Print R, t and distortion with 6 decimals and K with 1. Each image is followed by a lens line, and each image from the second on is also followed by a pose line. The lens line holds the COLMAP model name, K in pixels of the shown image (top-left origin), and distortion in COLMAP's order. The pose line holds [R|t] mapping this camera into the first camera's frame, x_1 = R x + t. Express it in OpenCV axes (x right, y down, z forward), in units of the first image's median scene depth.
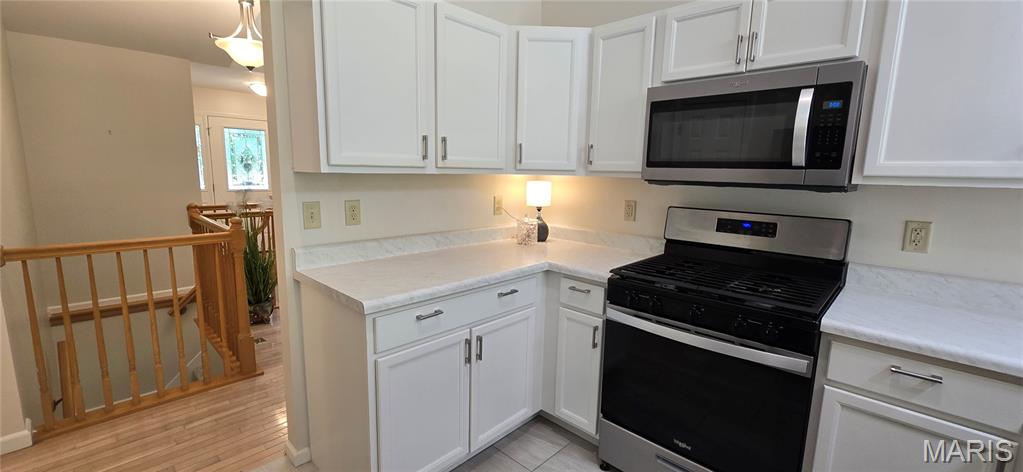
lens RADIAL K [[416.1, 0, 513.2], [0, 416.1, 237.0], [0, 0, 1]] dist [-0.008006, 0.001913]
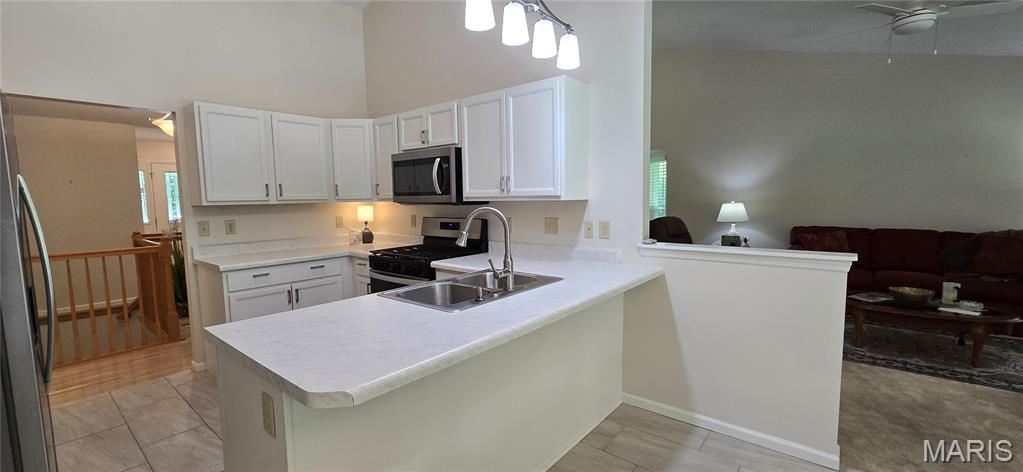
lens RADIAL K [[416.1, 0, 515.6], [0, 416.1, 237.0], [0, 0, 1]] dist [-0.008006, 0.001913]
pose [[0.995940, -0.043718, 0.078685, 0.691338], [0.048258, 0.997221, -0.056755, 0.143557], [-0.075985, 0.060321, 0.995283, -0.861336]]
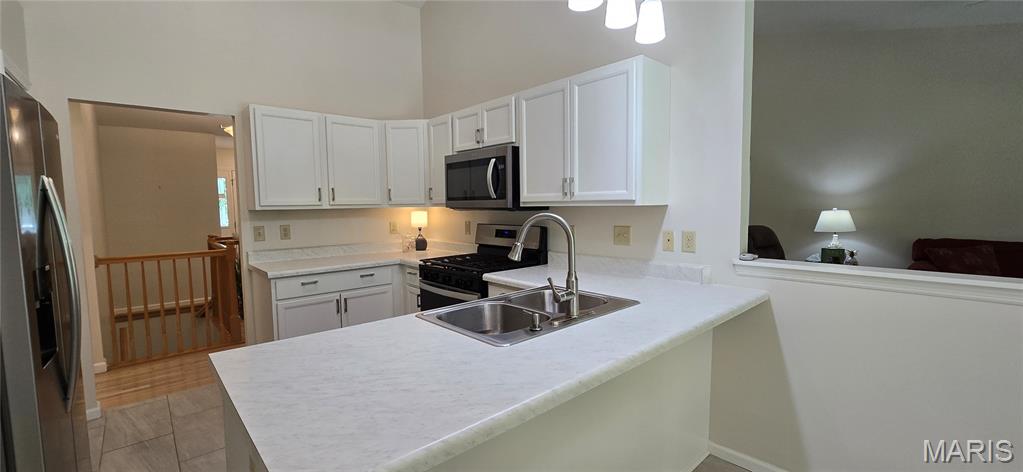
lens RADIAL K [[416.1, 0, 514.3], [0, 416.1, 236.7], [0, 0, 1]] dist [-0.008006, 0.001913]
pose [[0.997373, -0.028911, -0.066411, 0.694264], [0.023676, 0.996648, -0.078306, 0.119984], [0.068452, 0.076528, 0.994715, -0.672500]]
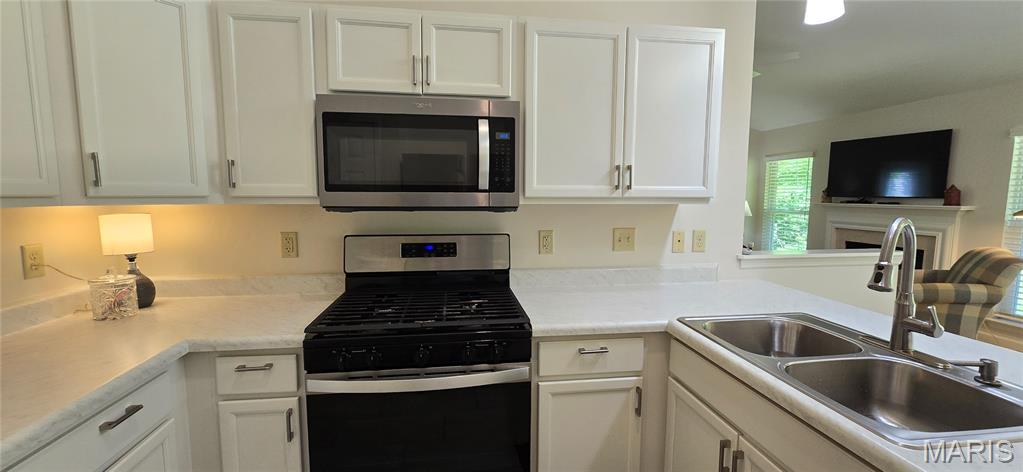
lens RADIAL K [[416.1, 0, 511.7], [0, 416.1, 237.9], [0, 0, 1]] dist [-0.008006, 0.001913]
pose [[0.615476, -0.098696, 0.781951, -0.096729], [0.132015, 0.991021, 0.021175, -0.045939], [-0.777020, 0.090197, 0.622980, 0.215492]]
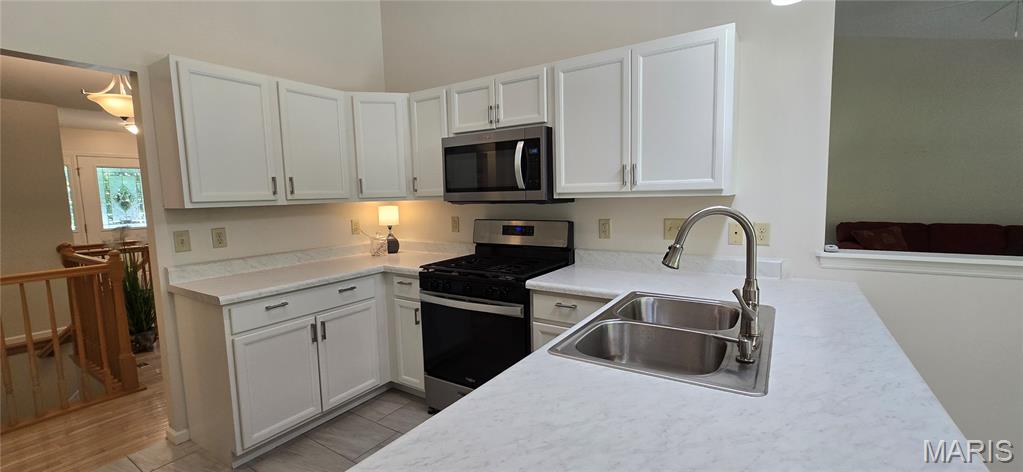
lens RADIAL K [[416.1, 0, 515.3], [0, 416.1, 237.0], [0, 0, 1]] dist [-0.008006, 0.001913]
pose [[0.980907, -0.063932, 0.183667, 0.275977], [0.073456, 0.996259, -0.045520, 0.064213], [-0.180070, 0.058143, 0.981934, -0.421968]]
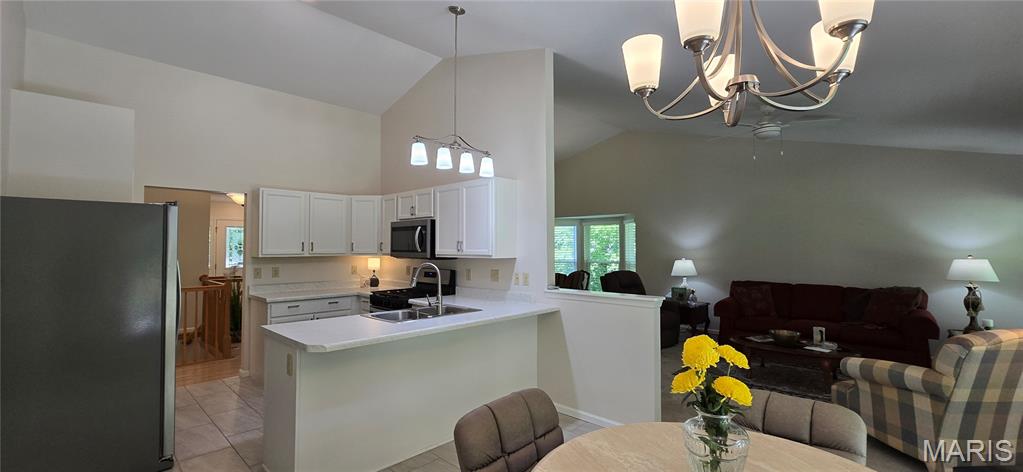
lens RADIAL K [[416.1, 0, 518.2], [0, 416.1, 237.8], [0, 0, 1]] dist [-0.008006, 0.001913]
pose [[0.999657, -0.020966, 0.015707, 1.040749], [0.023430, 0.983739, -0.178067, 0.215633], [-0.011718, 0.178374, 0.983893, -1.512766]]
